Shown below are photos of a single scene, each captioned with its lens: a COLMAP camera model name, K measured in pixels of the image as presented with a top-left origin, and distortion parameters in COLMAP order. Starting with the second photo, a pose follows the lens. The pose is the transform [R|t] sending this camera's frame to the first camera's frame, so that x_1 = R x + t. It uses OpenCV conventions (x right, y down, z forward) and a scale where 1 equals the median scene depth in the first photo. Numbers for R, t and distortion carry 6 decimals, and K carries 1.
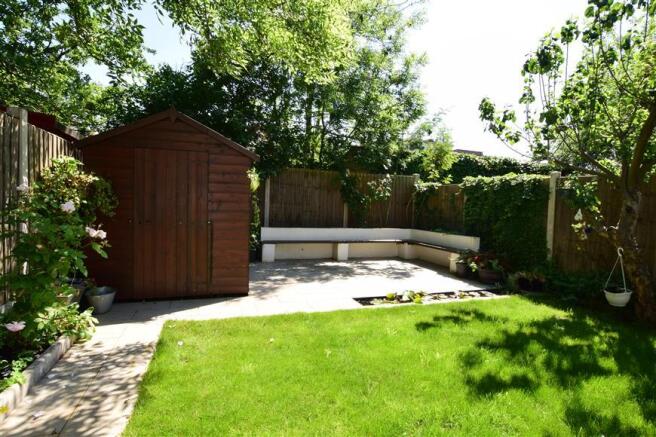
lens RADIAL K [[340.4, 0, 328.0], [0, 340.4, 218.5], [0, 0, 1]] dist [-0.043343, 0.000540]
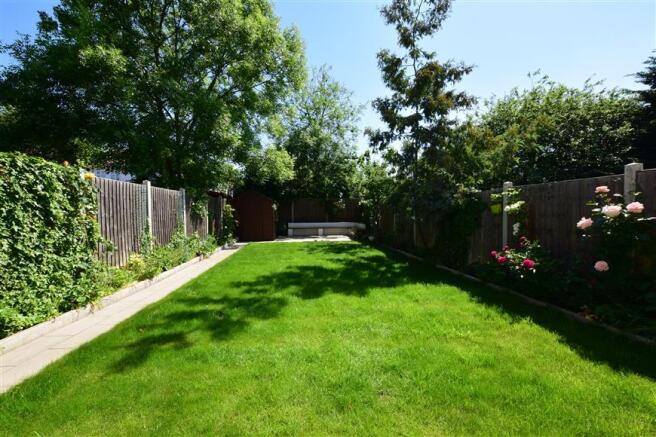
lens RADIAL K [[290.1, 0, 329.2], [0, 290.1, 197.4], [0, 0, 1]] dist [-0.019205, 0.000085]
pose [[0.970556, -0.049147, -0.235807, 0.637833], [0.028949, 0.995667, -0.088370, 0.039188], [0.239129, 0.078941, 0.967774, -1.080840]]
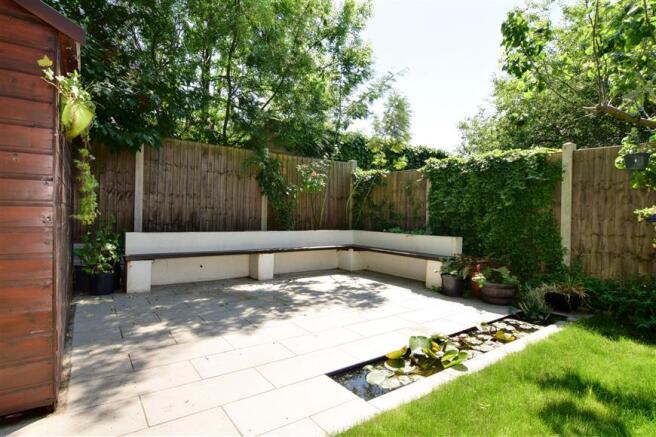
lens RADIAL K [[340.4, 0, 328.0], [0, 340.4, 218.5], [0, 0, 1]] dist [-0.043343, 0.000540]
pose [[0.956183, -0.015421, 0.292362, -0.032912], [0.022440, 0.999534, -0.020670, 0.022219], [-0.291907, 0.026325, 0.956084, 0.348659]]
